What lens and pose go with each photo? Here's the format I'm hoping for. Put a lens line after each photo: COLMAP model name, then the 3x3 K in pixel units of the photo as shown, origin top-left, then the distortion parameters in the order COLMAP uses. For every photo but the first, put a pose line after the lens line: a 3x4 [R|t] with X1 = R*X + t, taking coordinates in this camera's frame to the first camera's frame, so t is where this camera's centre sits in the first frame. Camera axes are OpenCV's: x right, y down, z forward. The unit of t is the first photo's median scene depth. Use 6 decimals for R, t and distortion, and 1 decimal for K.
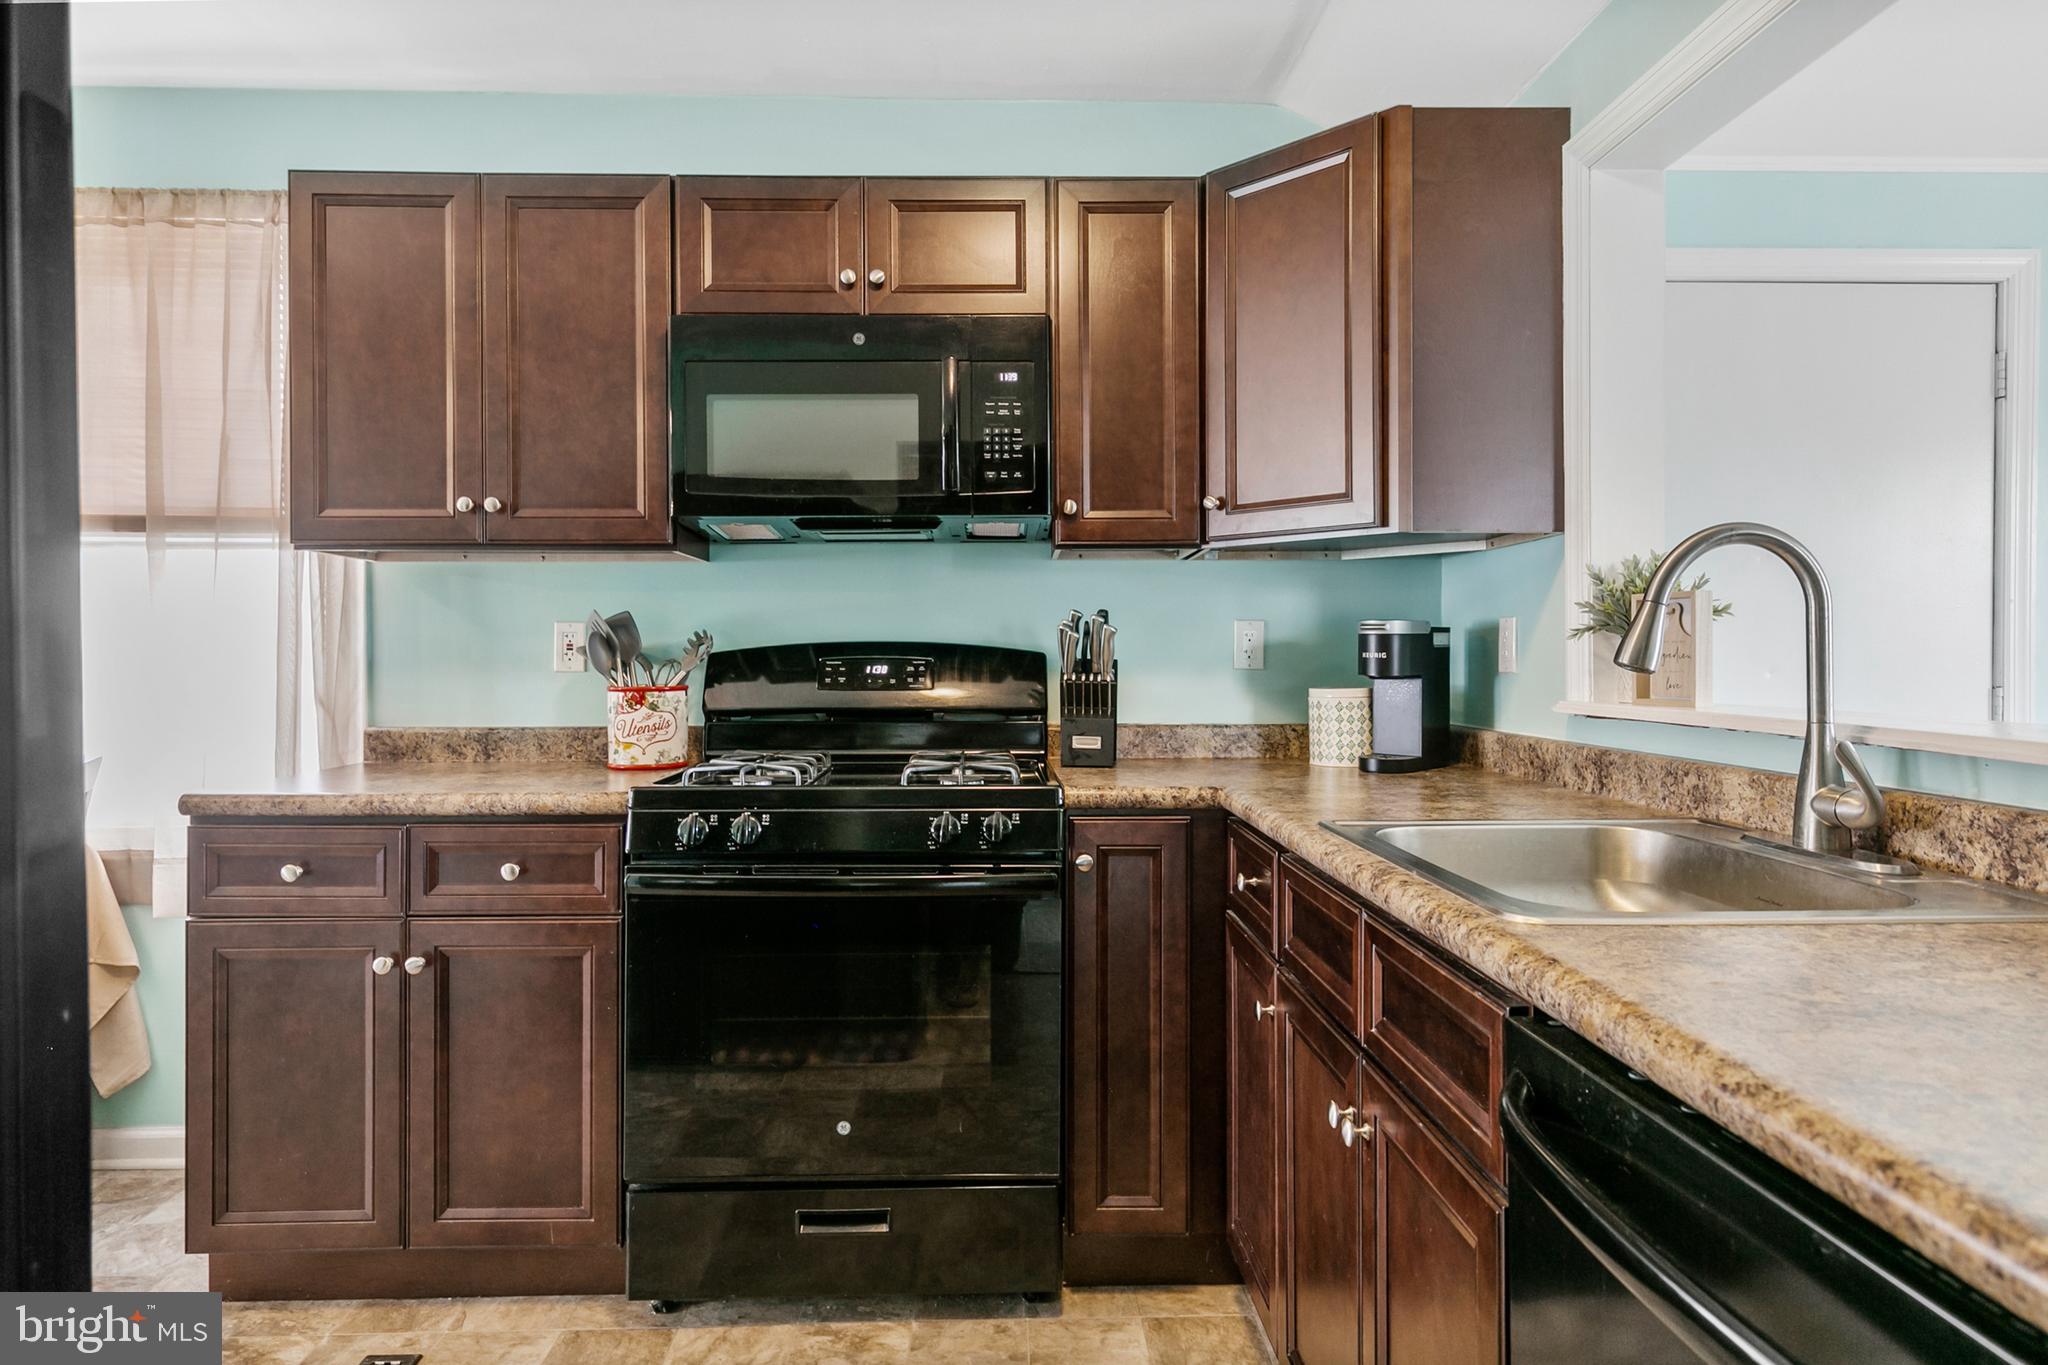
lens RADIAL K [[1123.8, 0, 1024.0], [0, 1123.8, 682.5], [0, 0, 1]] dist [0.014298, 0.000707]
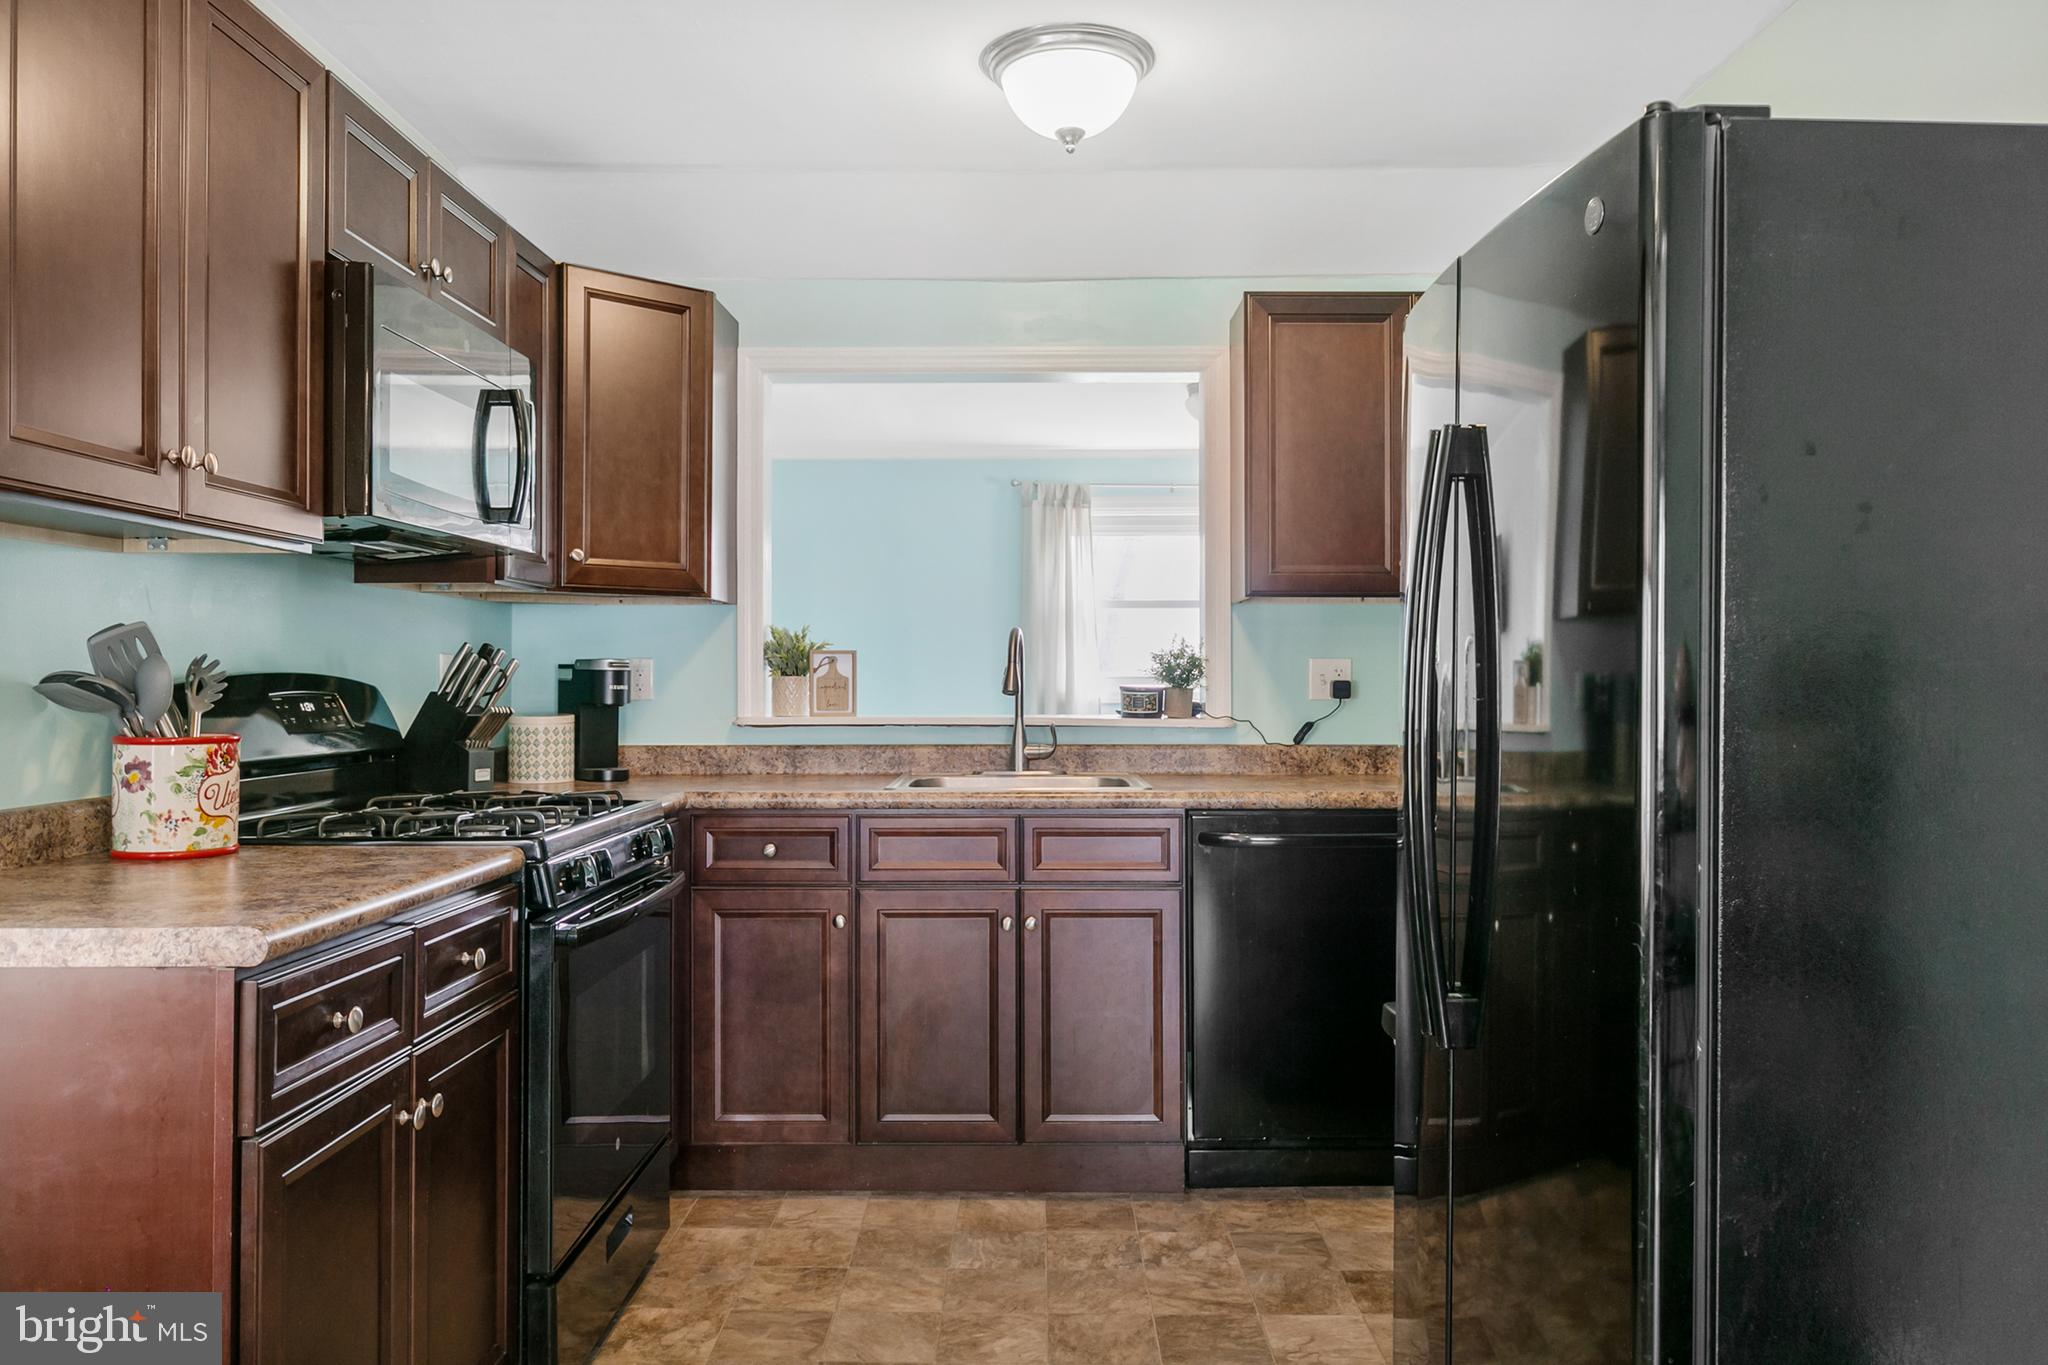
lens RADIAL K [[1491.3, 0, 1024.0], [0, 1491.3, 682.5], [0, 0, 1]] dist [0.004491, -0.001737]
pose [[0.041403, -0.004567, 0.999132, -1.509066], [0.013050, 0.999907, 0.004030, -0.031779], [-0.999057, 0.012872, 0.041459, 0.556766]]
